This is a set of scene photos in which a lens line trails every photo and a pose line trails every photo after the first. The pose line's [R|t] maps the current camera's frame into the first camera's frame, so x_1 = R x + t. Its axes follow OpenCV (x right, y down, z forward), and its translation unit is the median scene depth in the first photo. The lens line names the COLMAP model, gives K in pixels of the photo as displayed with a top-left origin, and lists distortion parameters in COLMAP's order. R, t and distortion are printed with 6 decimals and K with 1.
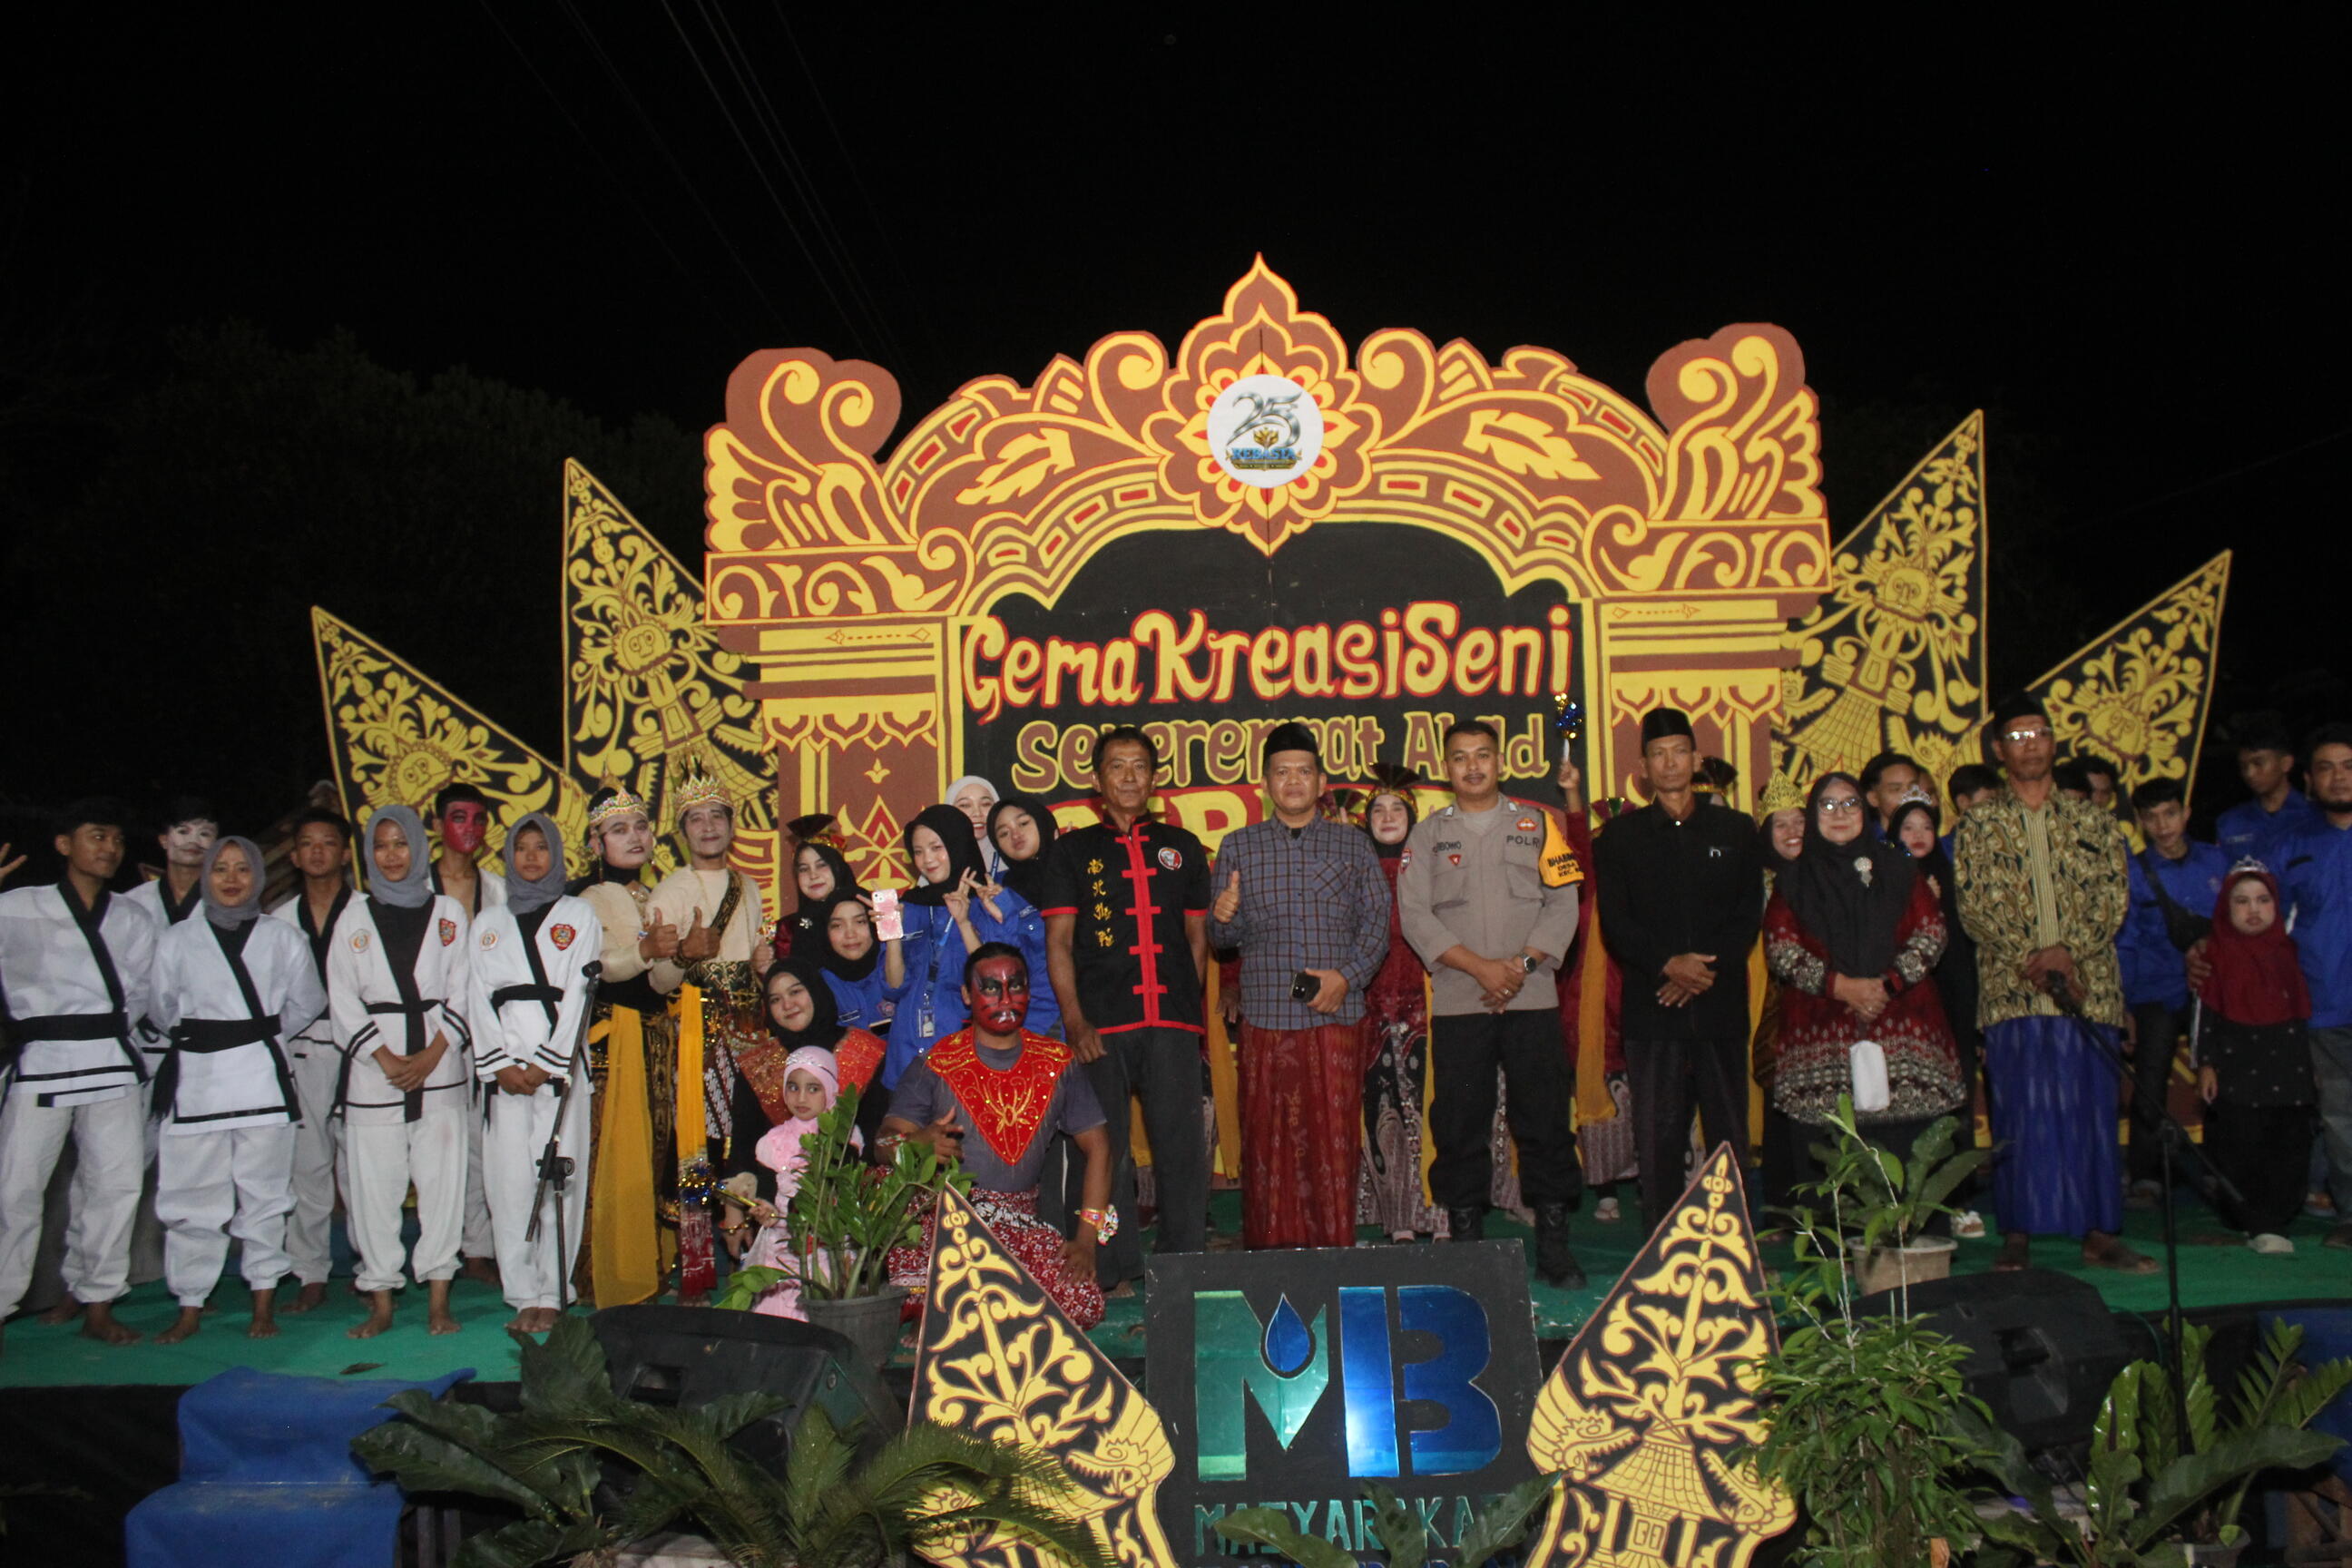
lens RADIAL K [[2038.9, 0, 1211.2], [0, 2038.9, 790.9], [0, 0, 1]] dist [-0.161954, 0.172694]
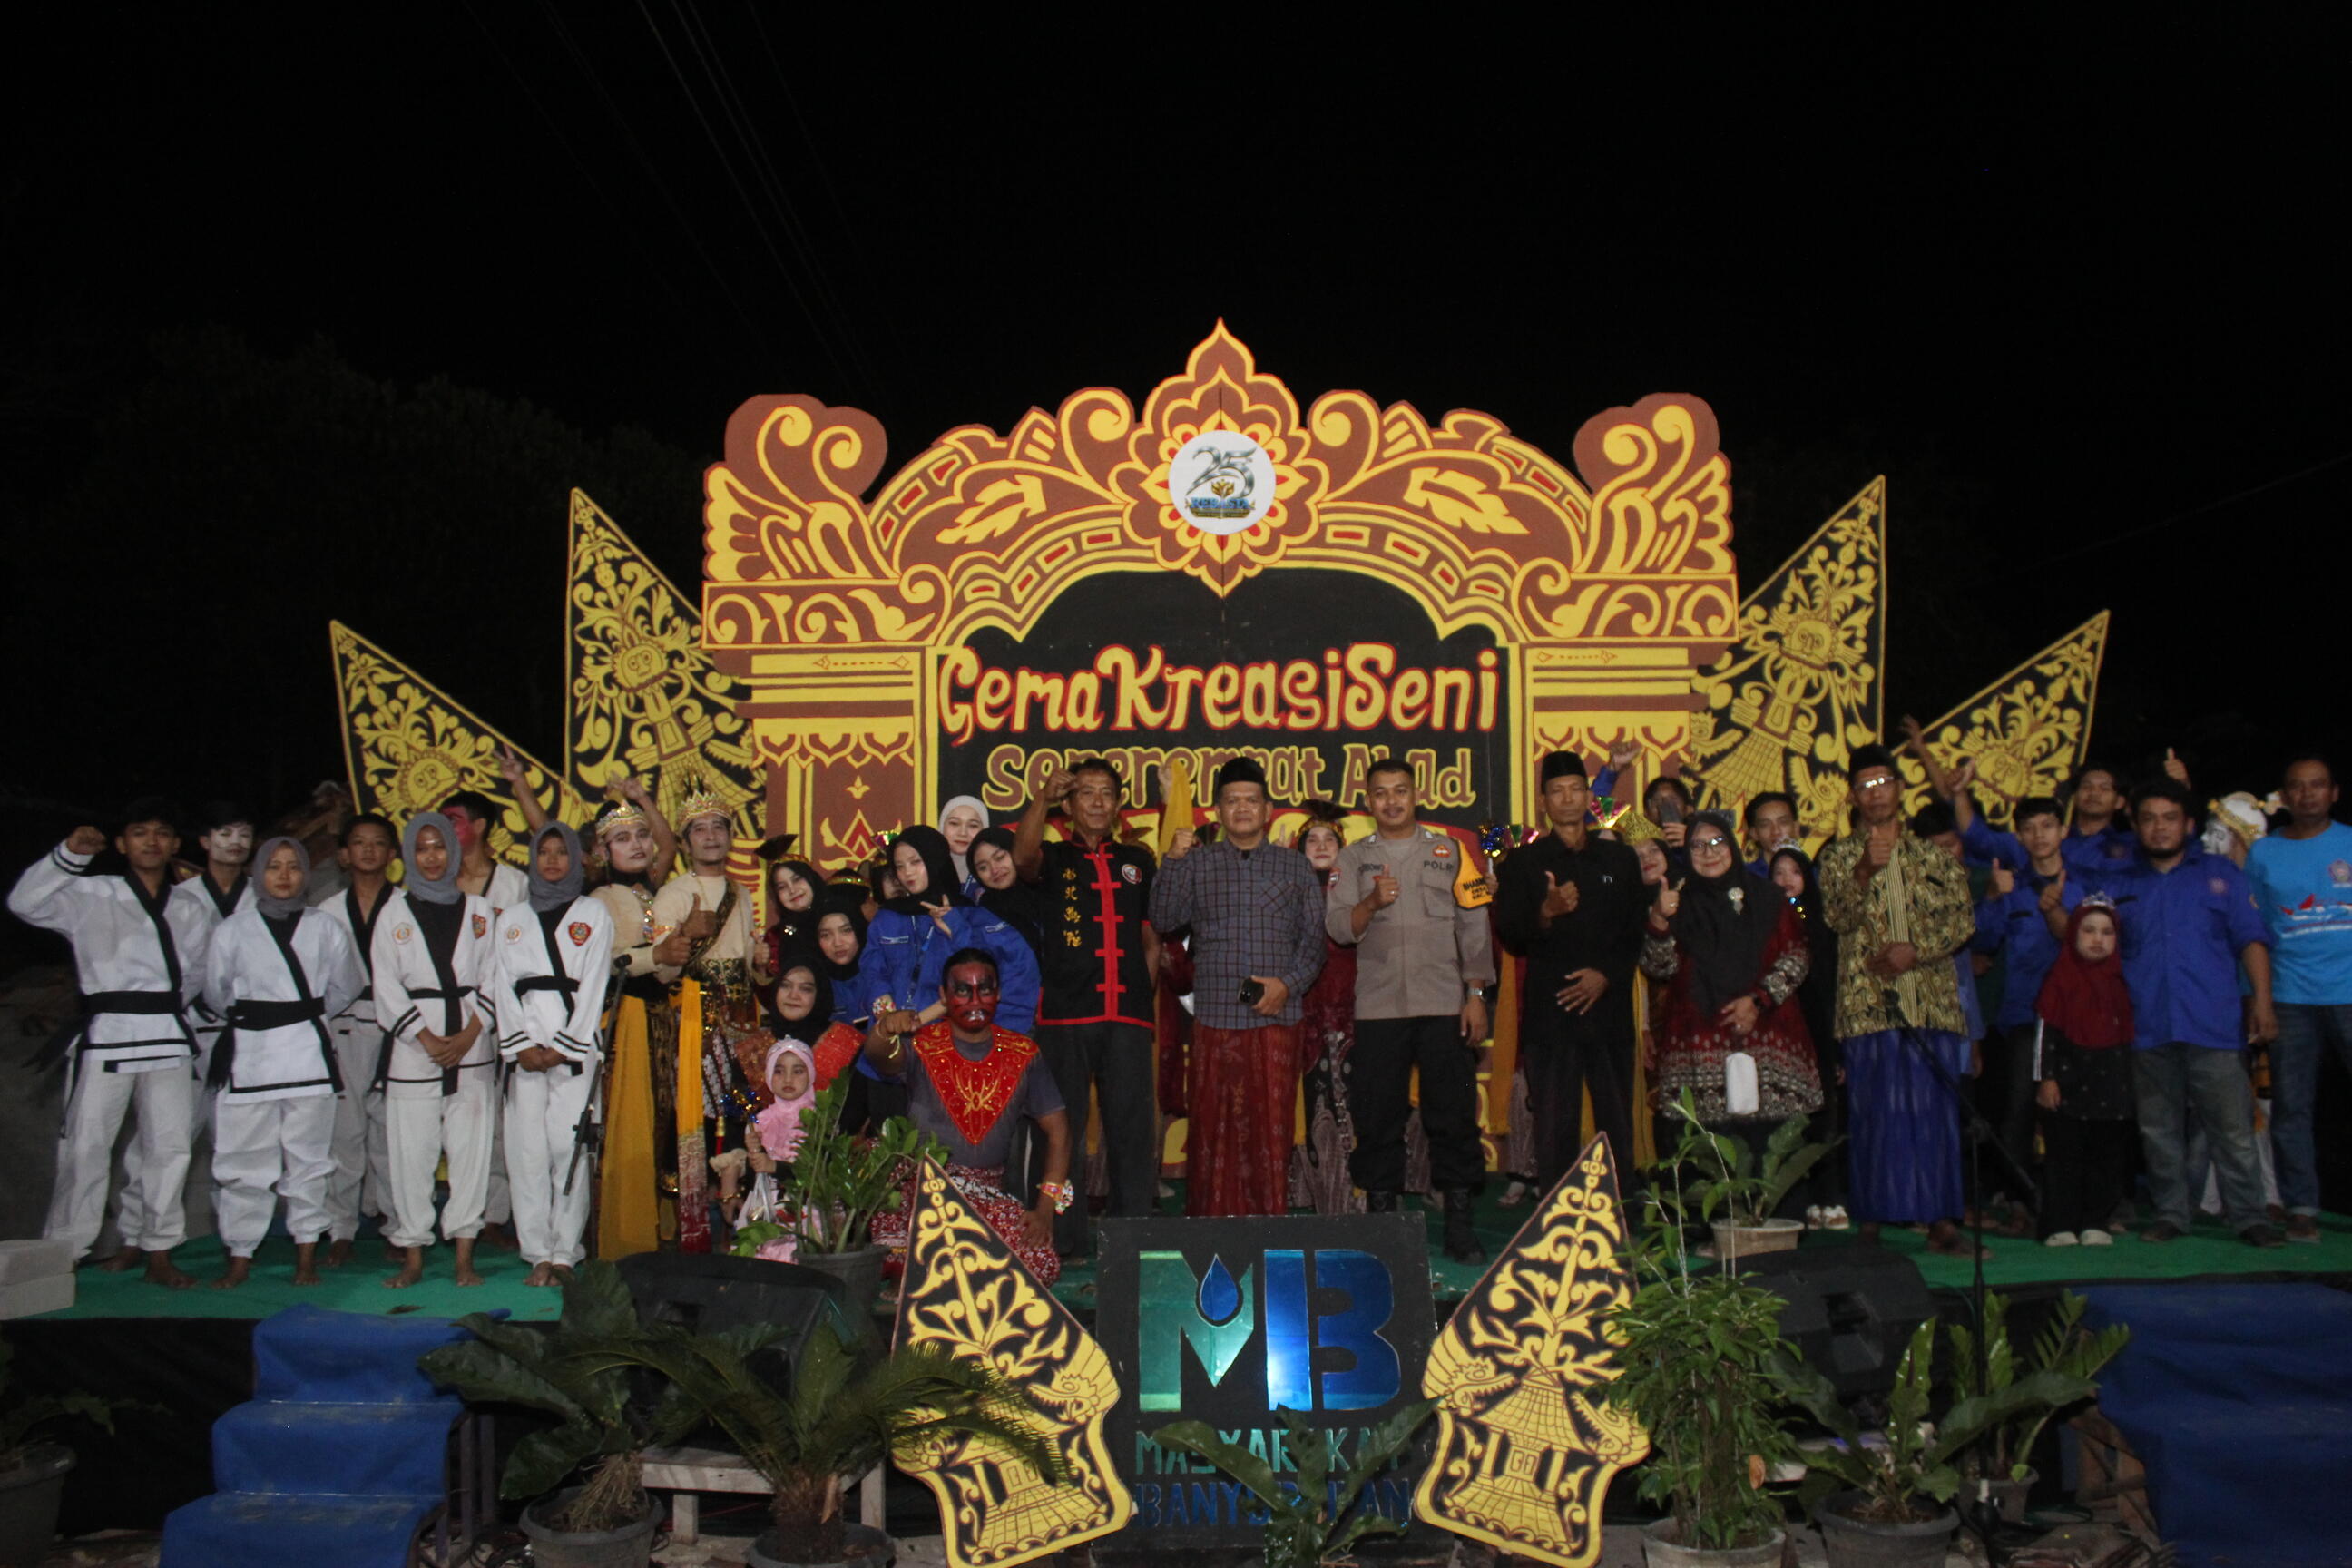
lens RADIAL K [[2028.0, 0, 1206.4], [0, 2028.0, 793.2], [0, 0, 1]] dist [-0.157316, 0.171979]
pose [[0.999568, 0.022166, 0.019307, 0.000984], [-0.022068, 0.999743, -0.005277, -0.004850], [-0.019419, 0.004849, 0.999800, -0.082506]]
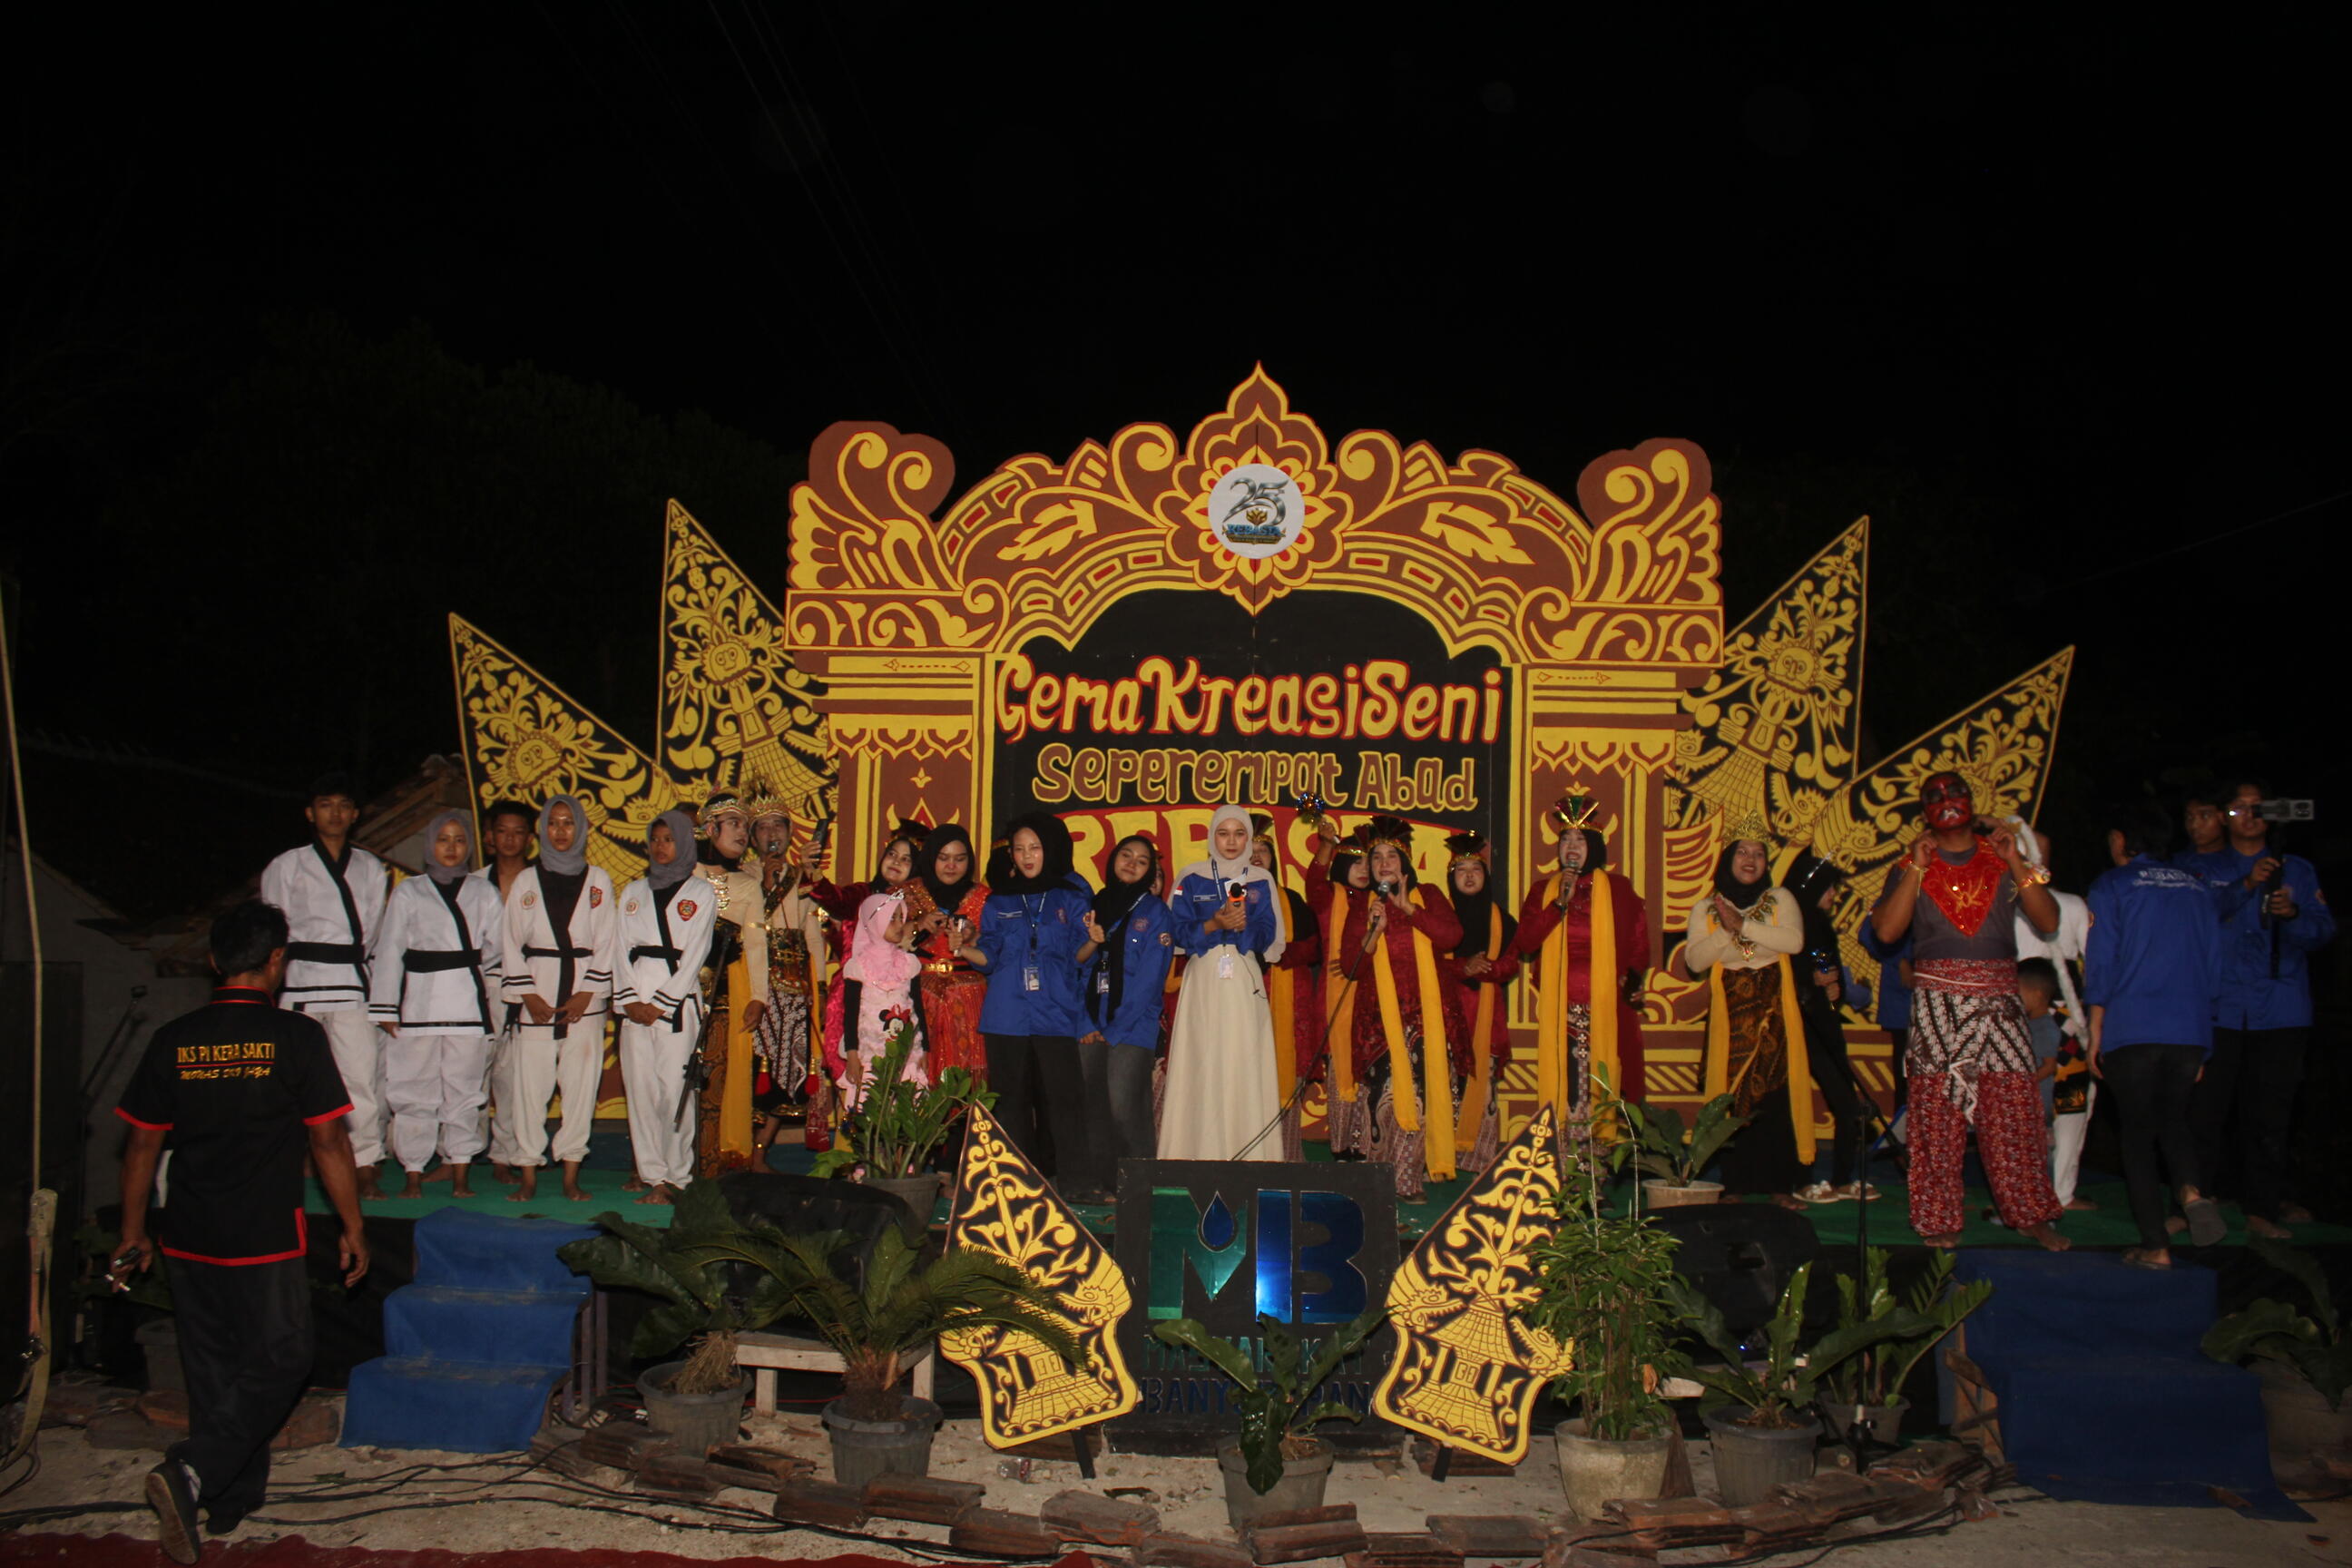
lens RADIAL K [[2018.8, 0, 1176.2], [0, 2018.8, 796.5], [0, 0, 1]] dist [-0.153708, 0.183733]
pose [[0.998528, 0.050626, -0.019456, 0.011064], [-0.050487, 0.998696, 0.007575, -0.015132], [0.019814, -0.006582, 0.999782, -0.194224]]
